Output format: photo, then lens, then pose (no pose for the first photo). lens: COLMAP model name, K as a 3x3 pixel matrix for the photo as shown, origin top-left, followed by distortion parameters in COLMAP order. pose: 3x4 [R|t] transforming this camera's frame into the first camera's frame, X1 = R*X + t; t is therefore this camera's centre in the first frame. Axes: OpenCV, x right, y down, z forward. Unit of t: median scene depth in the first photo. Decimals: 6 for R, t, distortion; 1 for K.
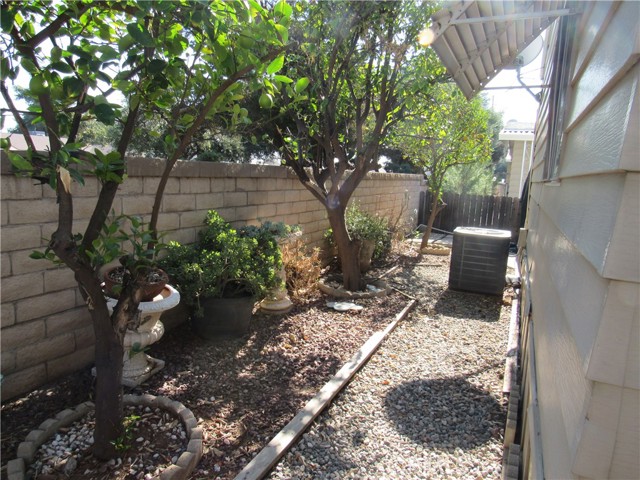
lens RADIAL K [[450.3, 0, 320.0], [0, 450.3, 240.0], [0, 0, 1]] dist [-0.112870, 0.000242]
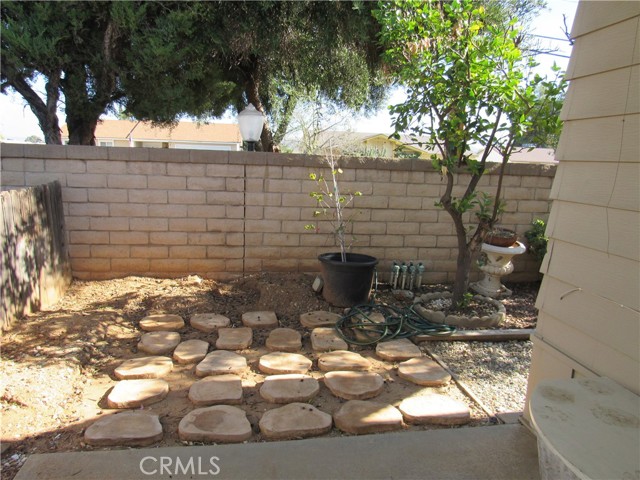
lens RADIAL K [[456.7, 0, 320.0], [0, 456.7, 240.0], [0, 0, 1]] dist [-0.025195, 0.000392]
pose [[0.555021, 0.136535, -0.820555, 0.629051], [-0.142709, 0.987441, 0.067776, 0.086236], [0.819504, 0.079484, 0.567535, -0.556916]]
